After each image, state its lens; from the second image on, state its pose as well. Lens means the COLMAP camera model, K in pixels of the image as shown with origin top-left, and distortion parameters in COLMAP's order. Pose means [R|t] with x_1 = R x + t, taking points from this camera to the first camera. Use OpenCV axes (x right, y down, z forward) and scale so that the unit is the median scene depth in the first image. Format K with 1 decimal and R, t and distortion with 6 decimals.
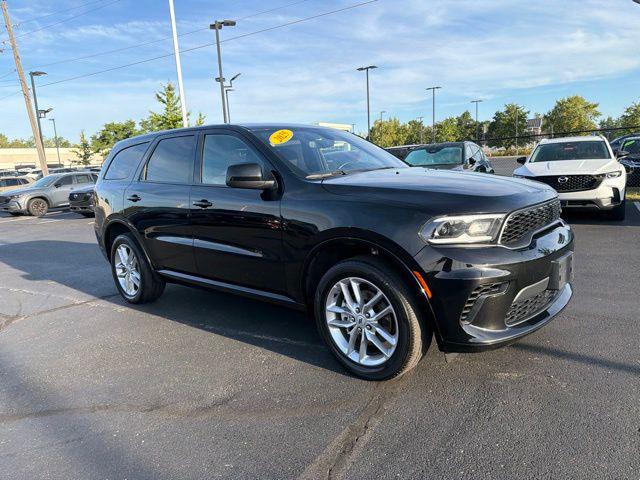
lens RADIAL K [[455.9, 0, 320.5], [0, 455.9, 231.0], [0, 0, 1]] dist [0.009859, -0.007155]
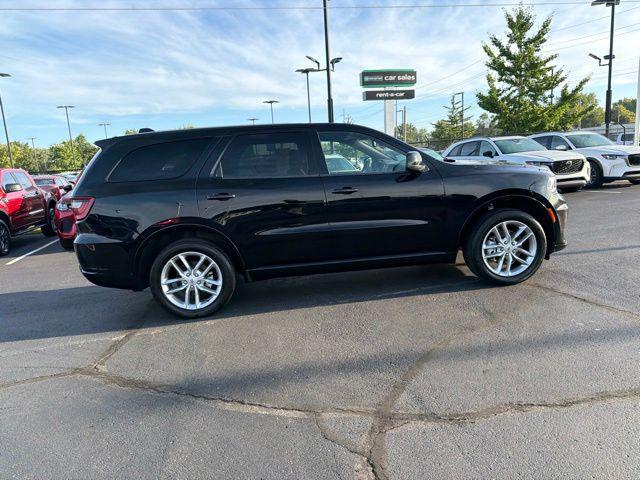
lens RADIAL K [[454.9, 0, 320.0], [0, 454.9, 240.0], [0, 0, 1]] dist [0.025433, -0.031283]
pose [[0.688525, -0.115242, 0.715998, -1.215187], [0.141310, 0.989689, 0.023406, 0.028435], [-0.711313, 0.085062, 0.697710, 0.276826]]
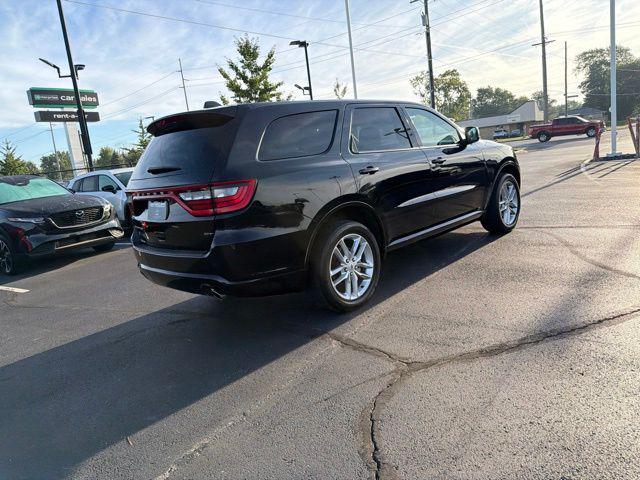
lens RADIAL K [[452.5, 0, 320.0], [0, 452.5, 240.0], [0, 0, 1]] dist [0.039310, -0.047056]
pose [[0.058921, -0.132282, 0.989459, -1.653343], [0.268116, 0.956859, 0.111957, -0.086042], [-0.961583, 0.258693, 0.091846, 1.347879]]
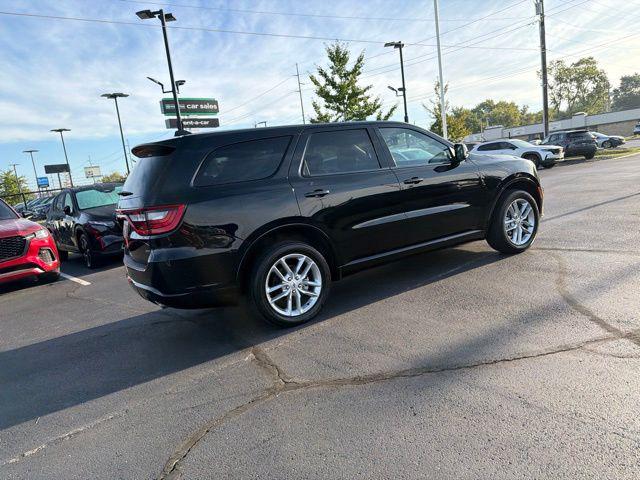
lens RADIAL K [[454.1, 0, 320.0], [0, 454.1, 240.0], [0, 0, 1]] dist [0.043747, -0.056230]
pose [[0.304221, -0.127331, 0.944053, -1.636442], [0.252429, 0.966374, 0.048996, -0.032487], [-0.918547, 0.223401, 0.326133, 0.929585]]
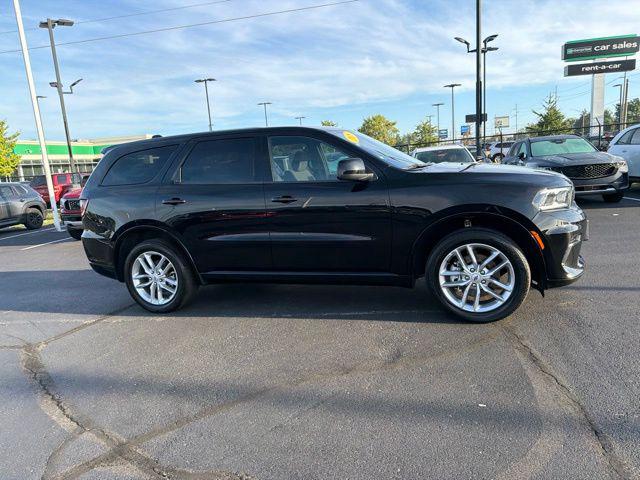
lens RADIAL K [[452.5, 0, 320.0], [0, 452.5, 240.0], [0, 0, 1]] dist [0.039310, -0.047056]
pose [[0.924715, -0.078017, 0.372579, -0.626333], [0.082058, 0.996615, 0.005024, 0.039623], [-0.371710, 0.025928, 0.927987, -0.020511]]
